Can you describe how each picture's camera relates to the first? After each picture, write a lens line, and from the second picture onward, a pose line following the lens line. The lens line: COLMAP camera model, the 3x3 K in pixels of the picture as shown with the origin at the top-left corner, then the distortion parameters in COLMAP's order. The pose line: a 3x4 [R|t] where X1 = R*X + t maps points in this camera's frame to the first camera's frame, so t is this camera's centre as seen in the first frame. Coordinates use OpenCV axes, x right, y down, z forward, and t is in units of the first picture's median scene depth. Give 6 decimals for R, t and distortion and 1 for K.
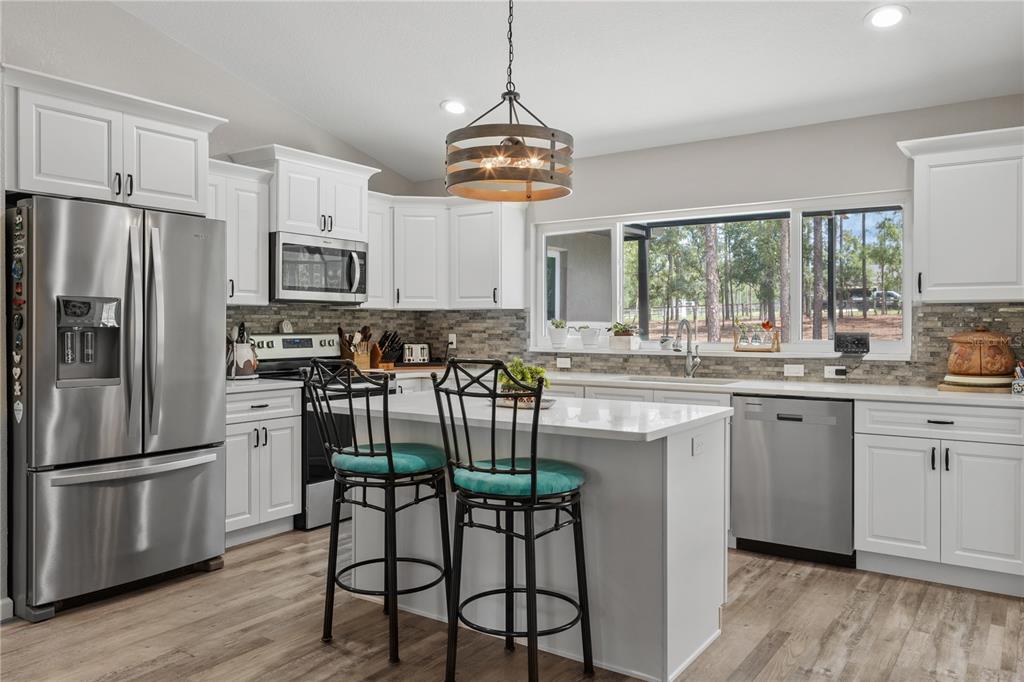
lens RADIAL K [[759.3, 0, 510.6], [0, 759.3, 332.5], [0, 0, 1]] dist [-0.005711, 0.004673]
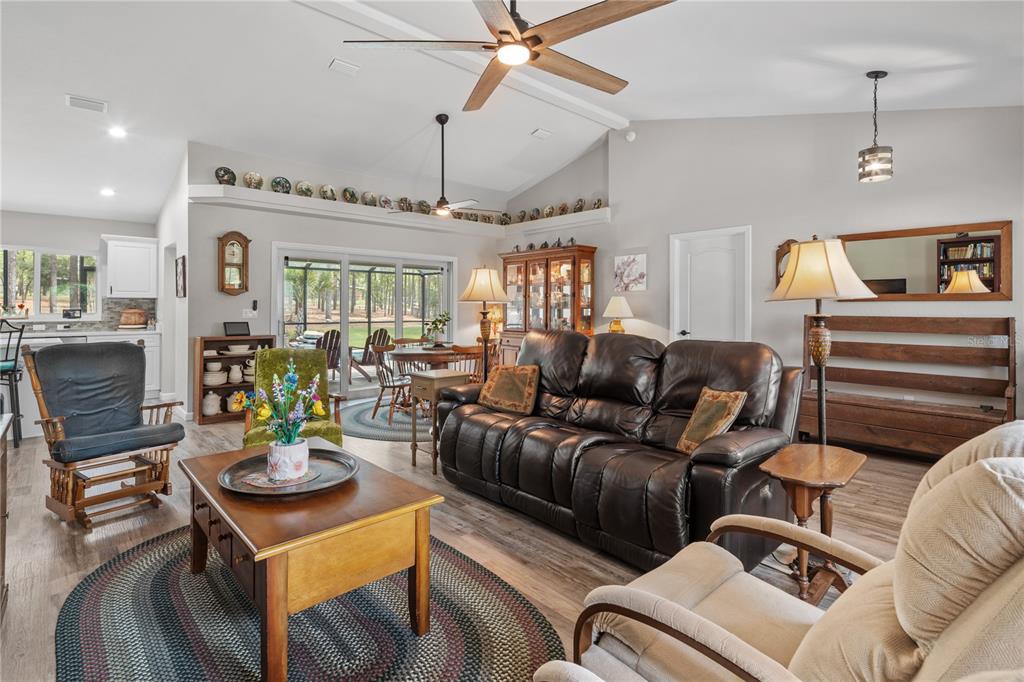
lens RADIAL K [[499.7, 0, 514.5], [0, 499.7, 306.5], [0, 0, 1]] dist [-0.018306, -0.000603]
pose [[0.209601, 0.002661, 0.977783, -0.819016], [0.006110, 0.999973, -0.004031, 0.005970], [-0.977768, 0.006819, 0.209579, -0.700544]]
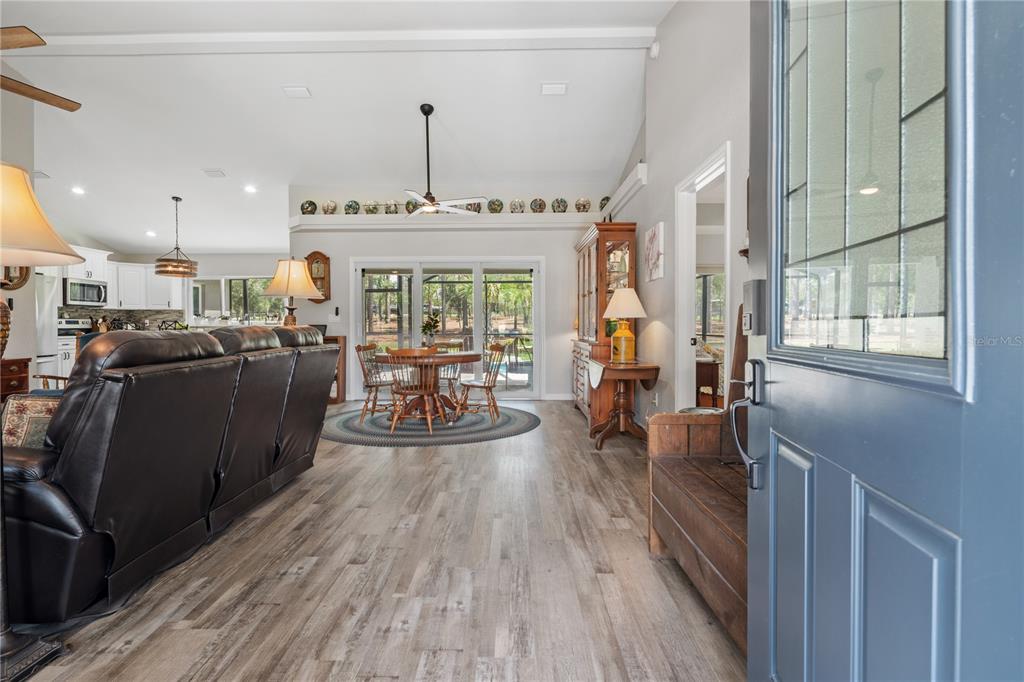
lens RADIAL K [[501.7, 0, 507.9], [0, 501.7, 329.5], [0, 0, 1]] dist [-0.002983, -0.001587]
pose [[0.829073, -0.008556, 0.559075, -0.024516], [0.007685, 0.999963, 0.003907, 0.054938], [-0.559088, 0.001057, 0.829108, -1.472145]]
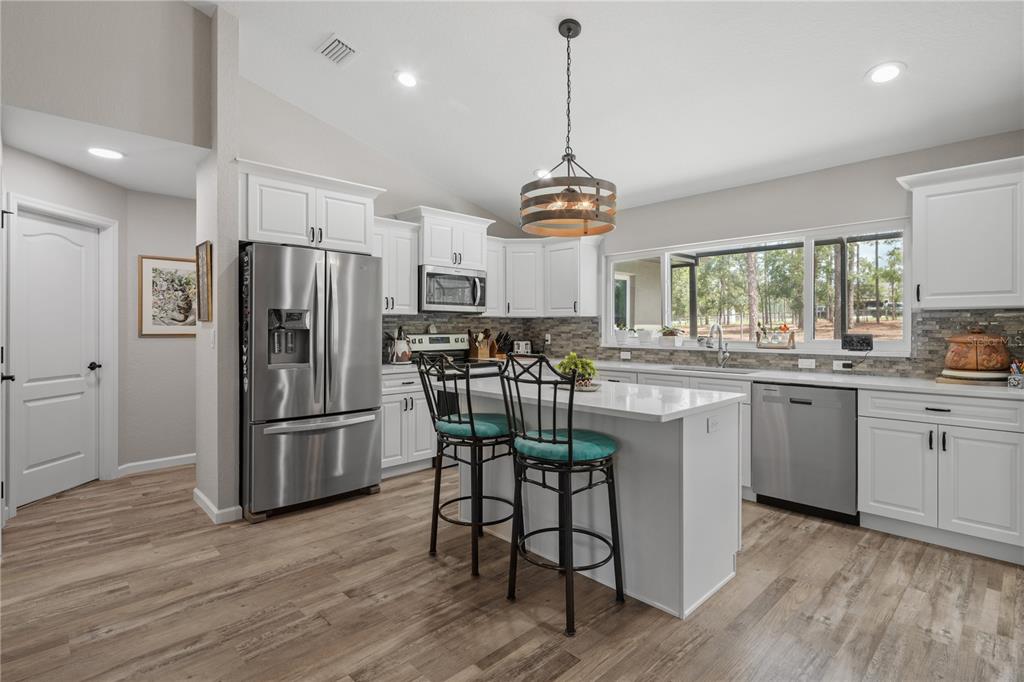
lens RADIAL K [[501.7, 0, 507.9], [0, 501.7, 329.5], [0, 0, 1]] dist [-0.002983, -0.001587]
pose [[0.980013, 0.000539, -0.198933, 0.058802], [-0.001884, 0.999977, -0.006572, -0.000766], [0.198925, 0.006816, 0.979991, 0.091170]]
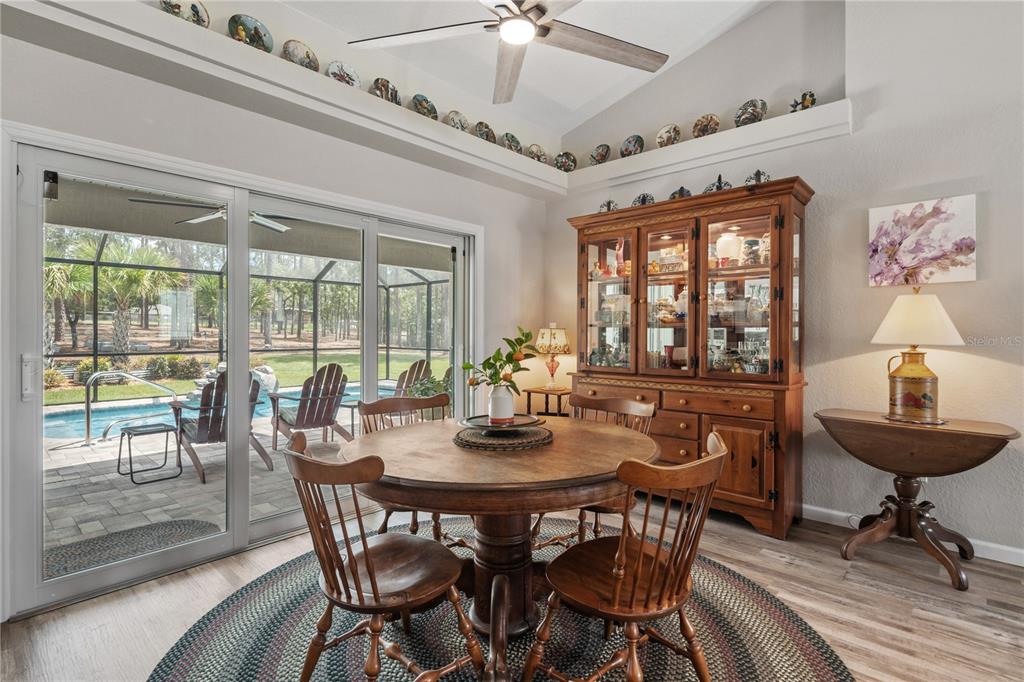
lens RADIAL K [[496.4, 0, 499.8], [0, 496.4, 338.8], [0, 0, 1]] dist [0.003039, 0.000033]
pose [[0.142344, -0.012927, 0.989733, 0.087818], [0.005405, 0.999910, 0.012282, 0.016269], [-0.989802, 0.003601, 0.142401, -0.234722]]
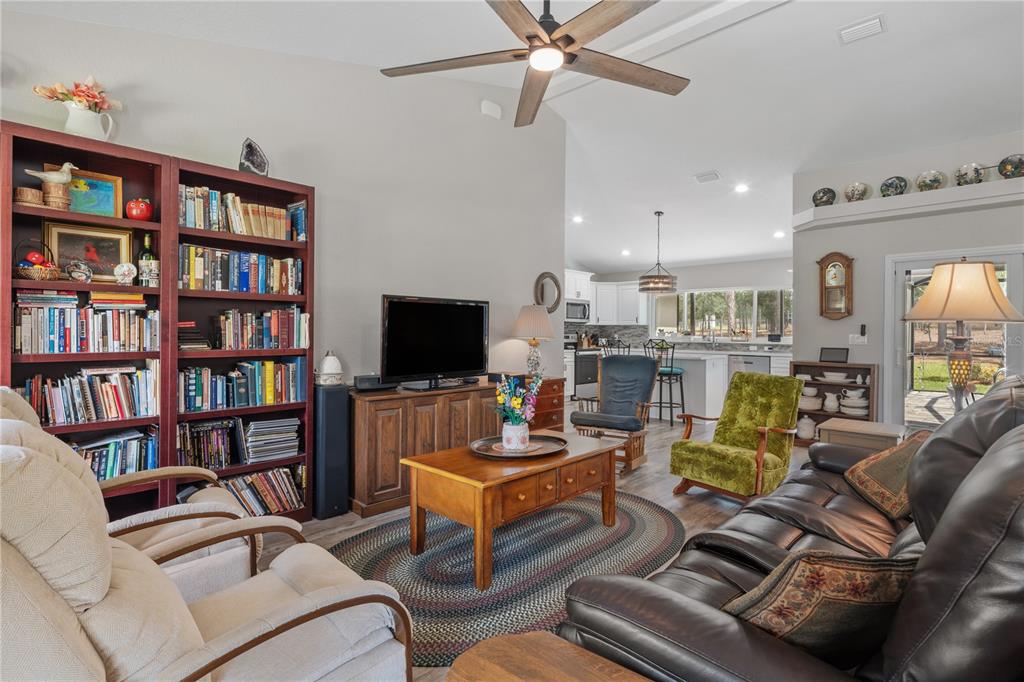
lens RADIAL K [[496.0, 0, 508.9], [0, 496.0, 334.7], [0, 0, 1]] dist [-0.004412, -0.001154]
pose [[0.986026, 0.006836, -0.166449, -0.241015], [-0.007242, 0.999972, -0.001836, 0.013213], [0.166432, 0.003016, 0.986048, -1.095260]]
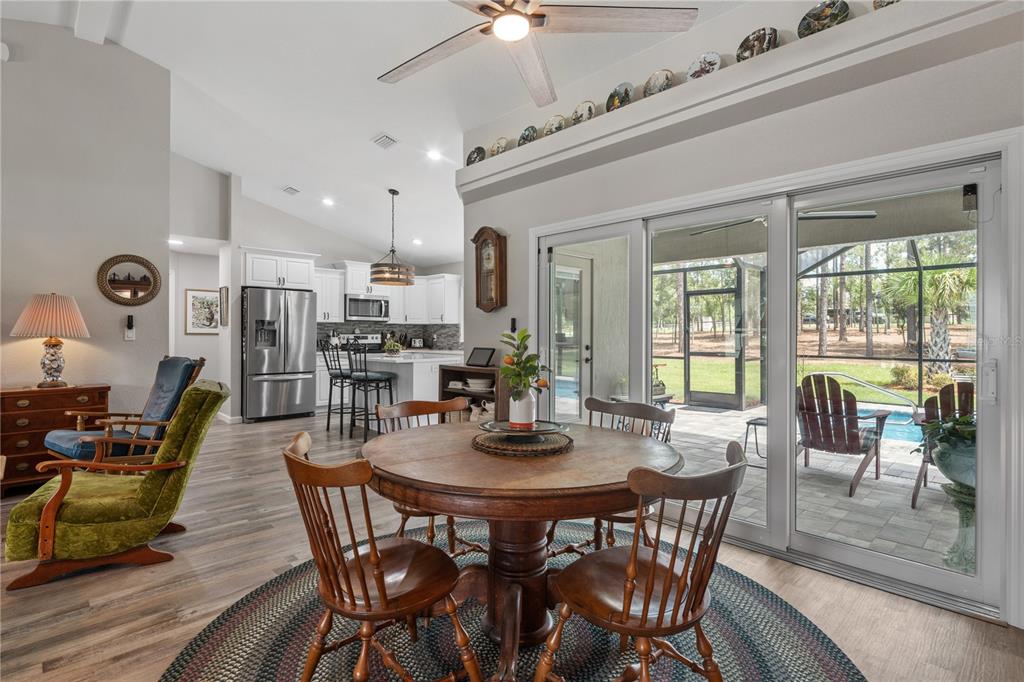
lens RADIAL K [[496.0, 0, 508.9], [0, 496.0, 334.7], [0, 0, 1]] dist [-0.004412, -0.001154]
pose [[0.981137, 0.002797, -0.193293, 0.669320], [-0.004390, 0.999960, -0.007813, 0.019953], [0.193263, 0.008514, 0.981110, -0.652673]]
